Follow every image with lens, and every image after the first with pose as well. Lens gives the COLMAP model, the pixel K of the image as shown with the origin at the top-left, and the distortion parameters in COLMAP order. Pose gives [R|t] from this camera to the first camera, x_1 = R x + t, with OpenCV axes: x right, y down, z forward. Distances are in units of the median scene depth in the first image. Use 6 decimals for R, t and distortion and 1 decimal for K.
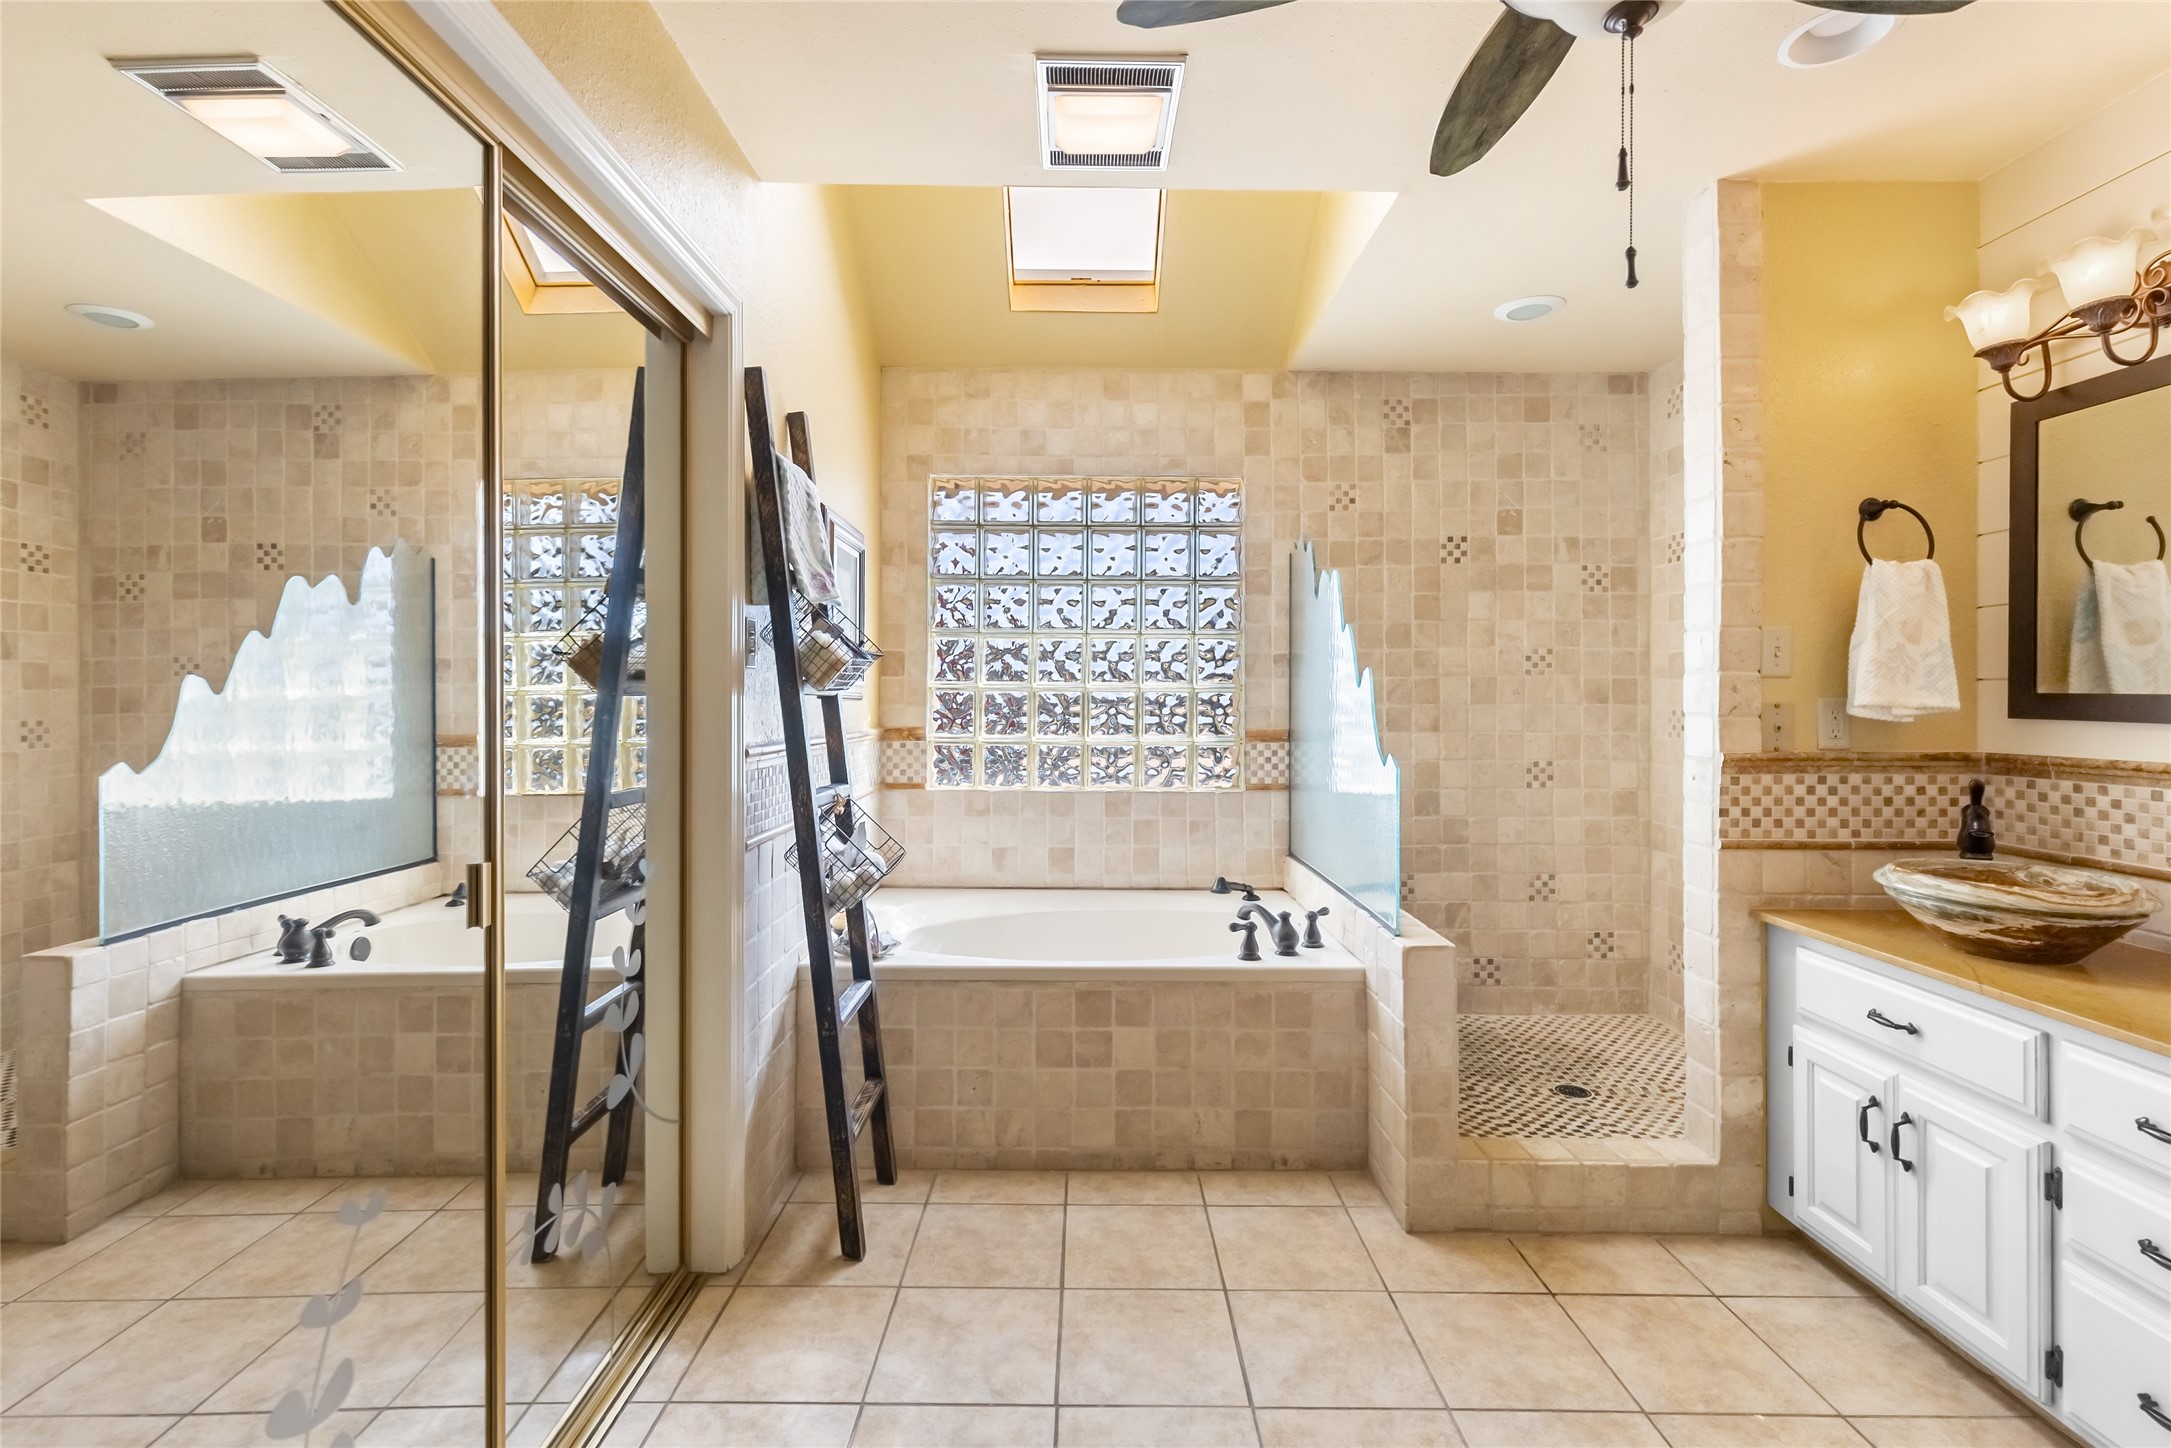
lens RADIAL K [[992.5, 0, 1084.1], [0, 992.5, 691.0], [0, 0, 1]] dist [0.003333, -0.001627]
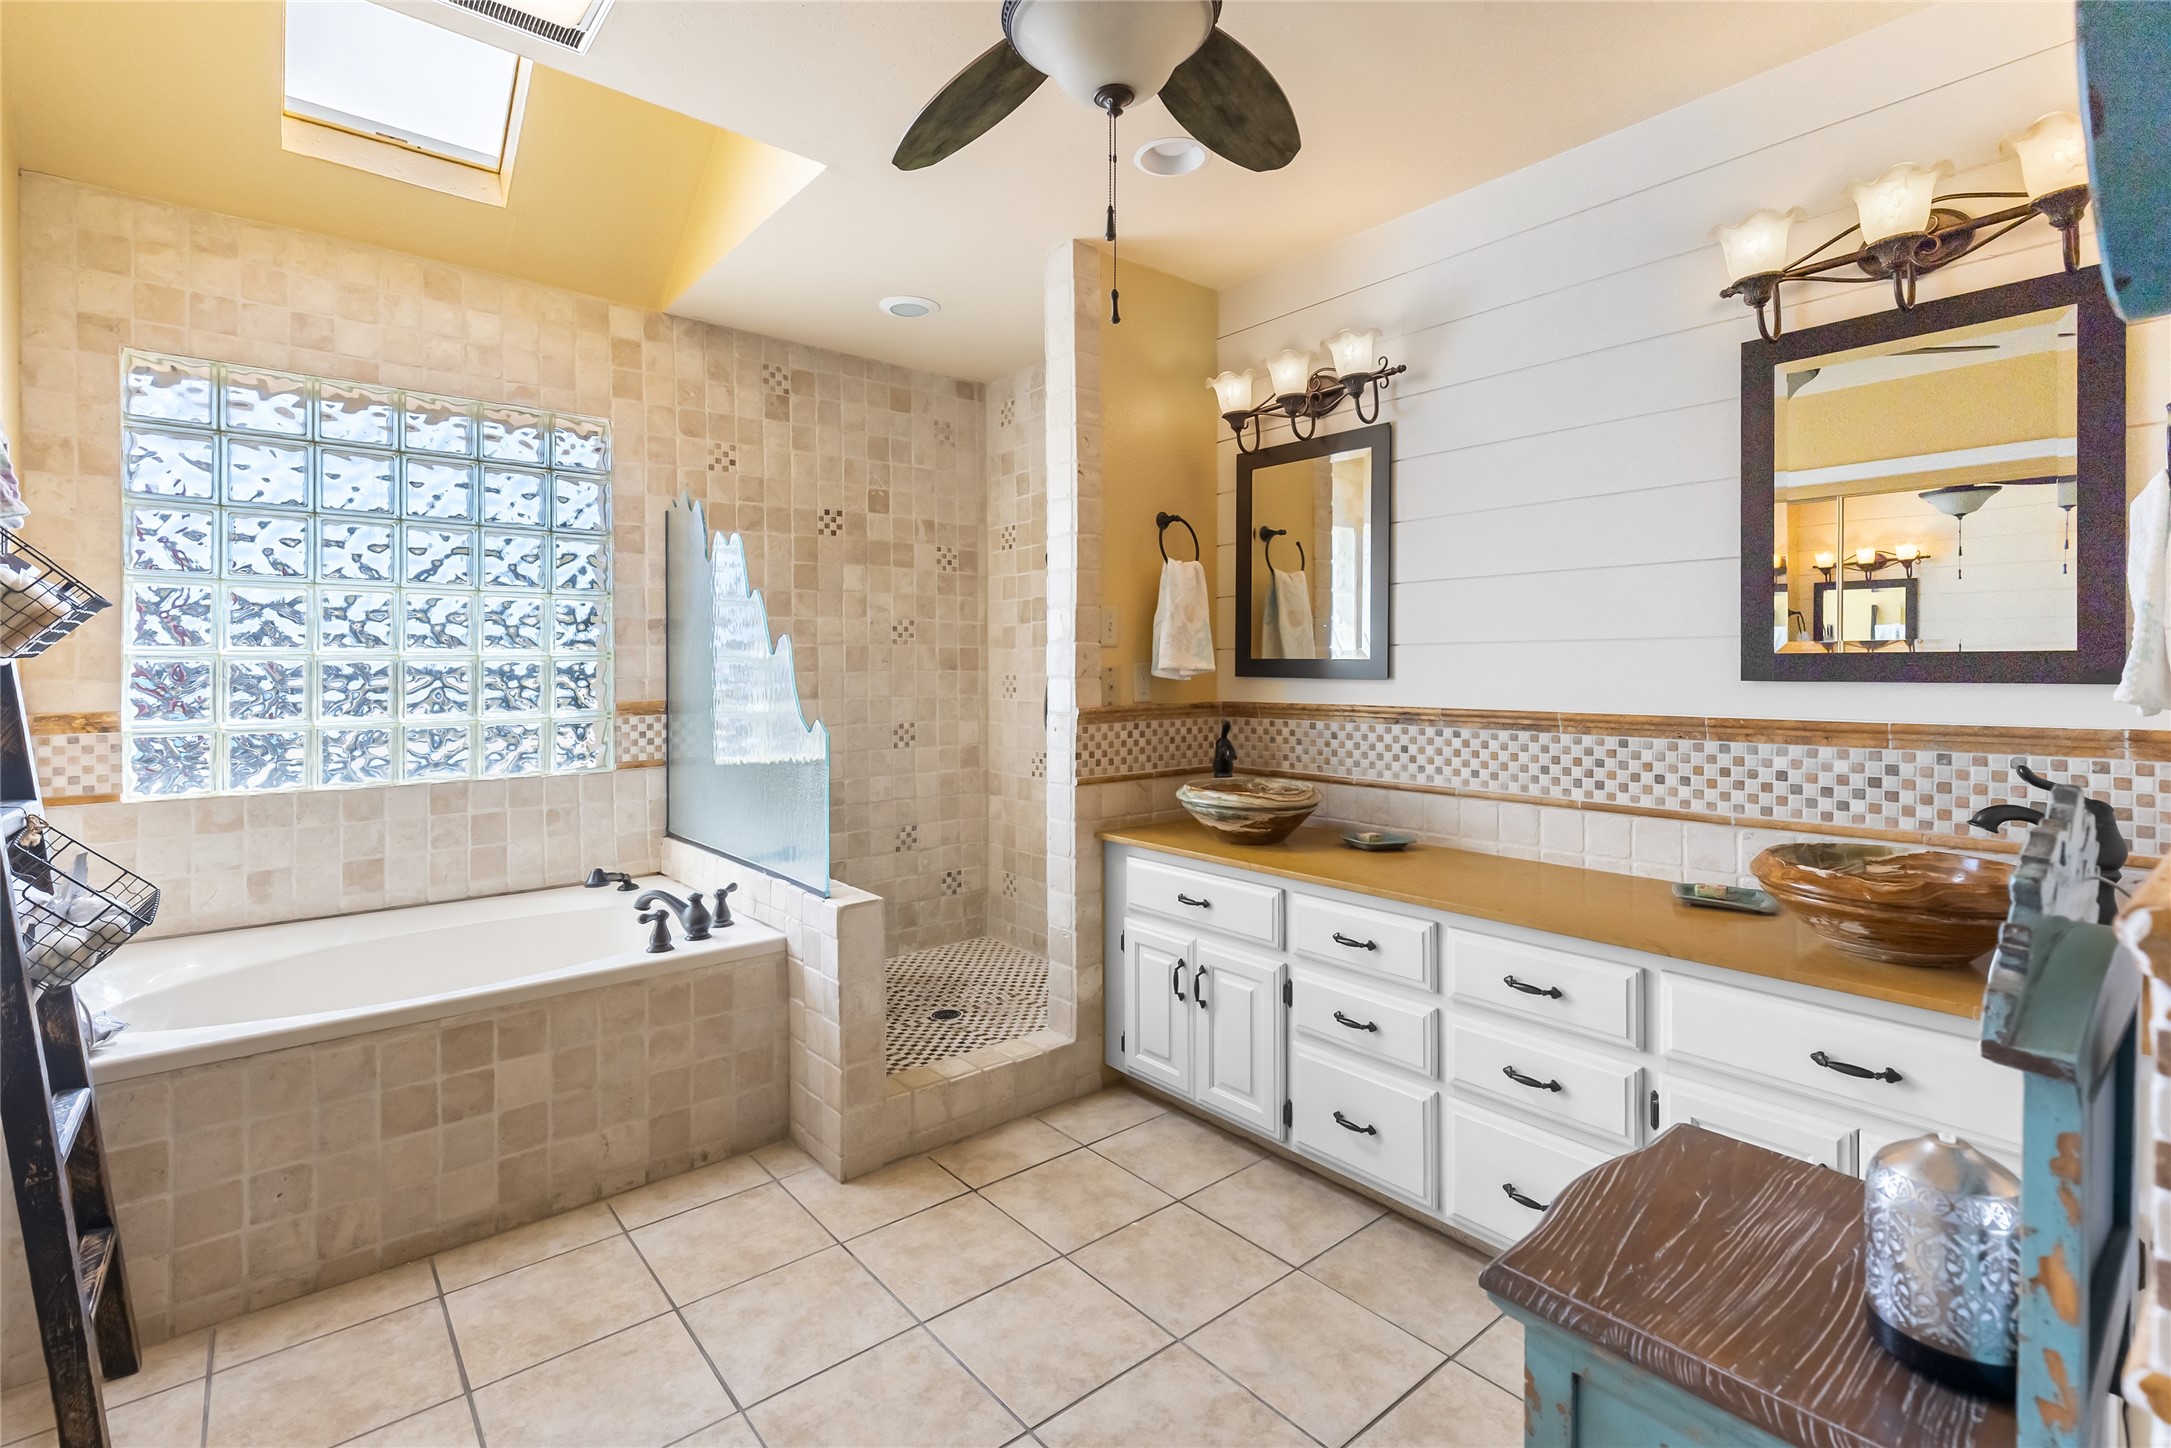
lens RADIAL K [[992.5, 0, 1104.6], [0, 992.5, 671.3], [0, 0, 1]] dist [0.003333, -0.001627]
pose [[0.761942, -0.009498, 0.647576, -0.117195], [0.002856, 0.999932, 0.011305, 0.002797], [-0.647639, -0.006765, 0.761917, 0.037514]]
